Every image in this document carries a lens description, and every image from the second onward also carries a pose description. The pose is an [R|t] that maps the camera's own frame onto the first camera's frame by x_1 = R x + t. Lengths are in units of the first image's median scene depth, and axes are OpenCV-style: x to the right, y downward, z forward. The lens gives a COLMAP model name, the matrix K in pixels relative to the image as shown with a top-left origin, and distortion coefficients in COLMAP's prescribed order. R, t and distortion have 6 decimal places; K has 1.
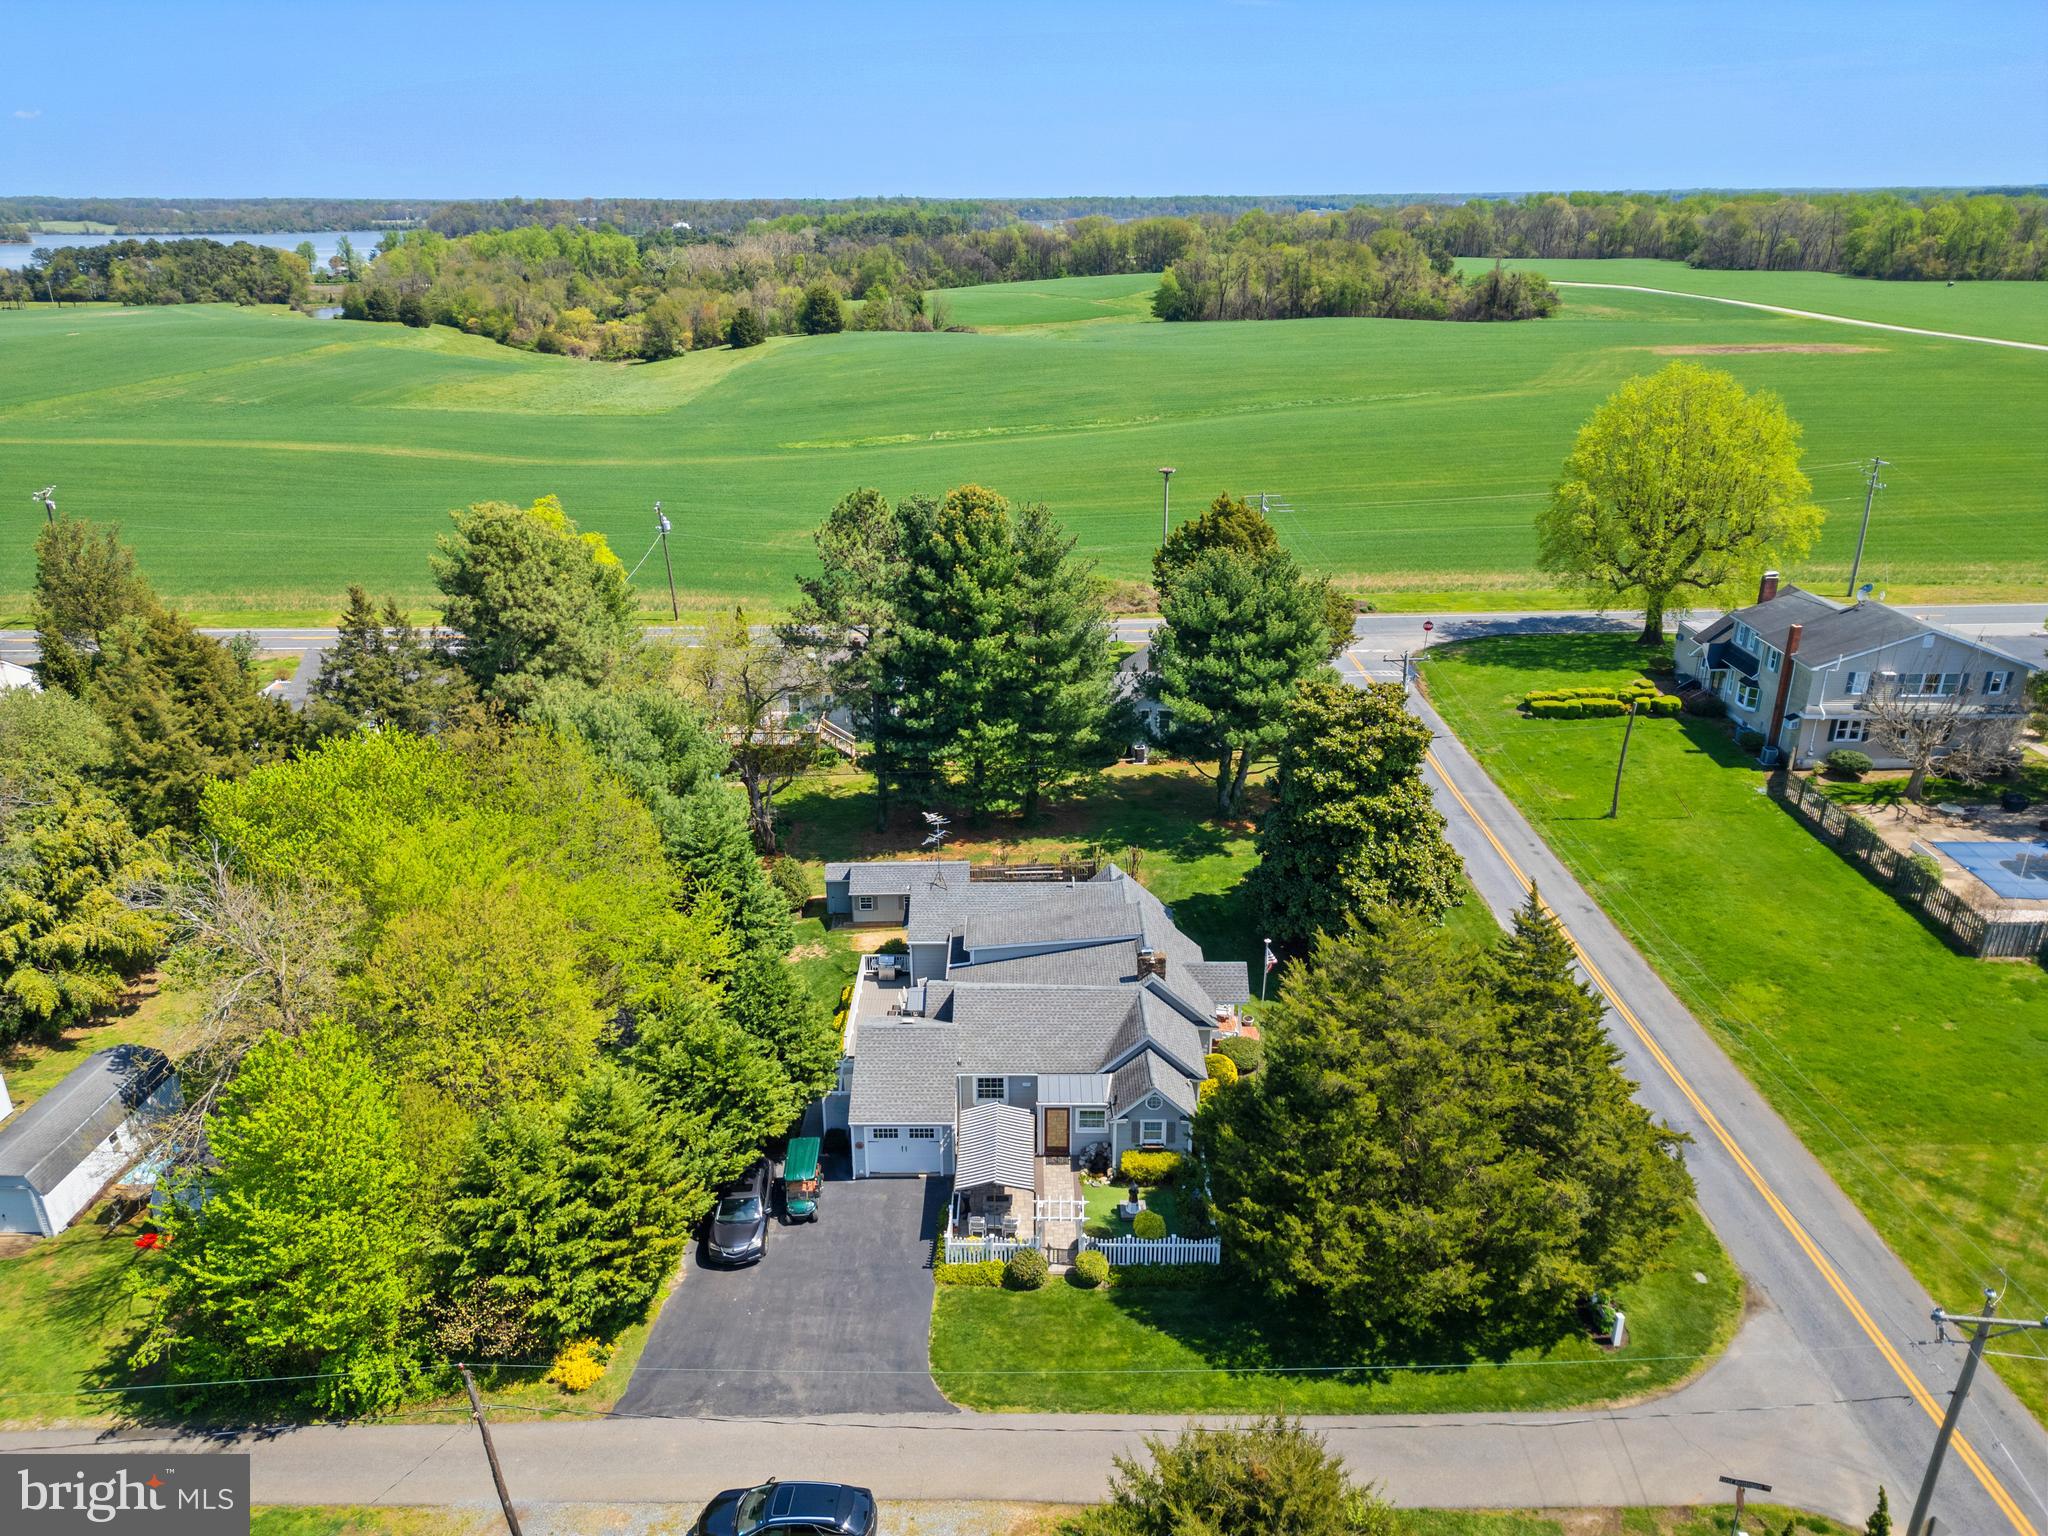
lens RADIAL K [[1437.7, 0, 1015.4], [0, 1437.7, 728.3], [0, 0, 1]] dist [0.068972, -0.067292]
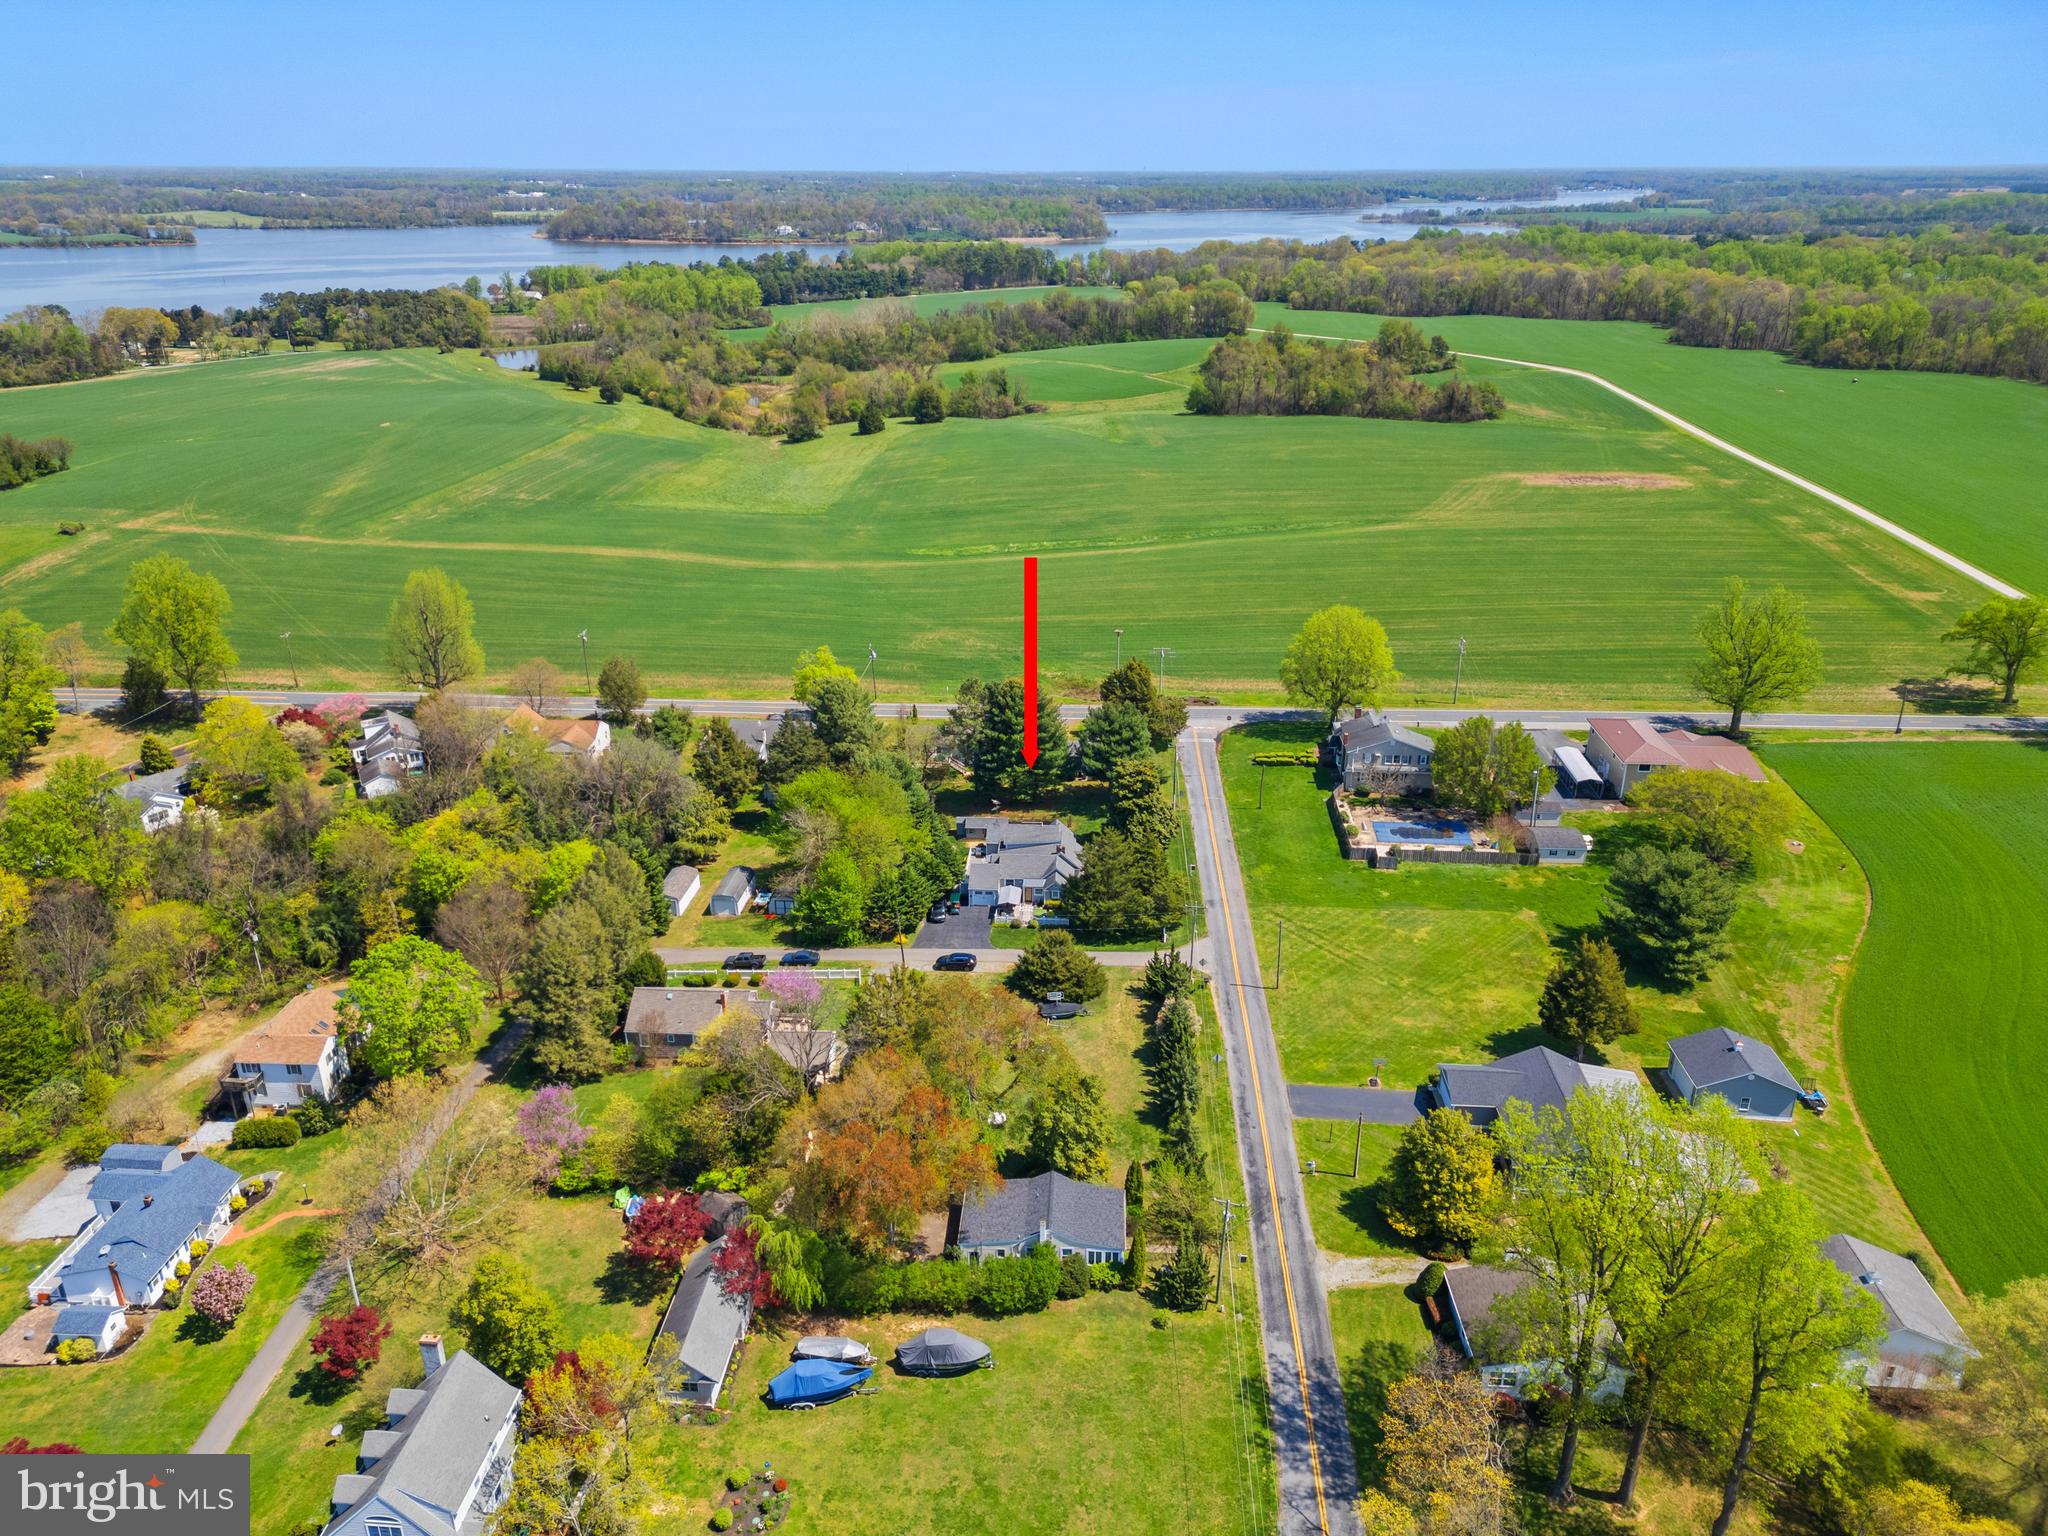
lens RADIAL K [[1437.7, 0, 1015.4], [0, 1437.7, 728.3], [0, 0, 1]] dist [0.068972, -0.067292]
pose [[0.998243, 0.027203, -0.052635, 0.114133], [-0.026379, 0.999519, 0.016285, -0.116128], [0.053053, -0.014868, 0.998481, -1.645021]]
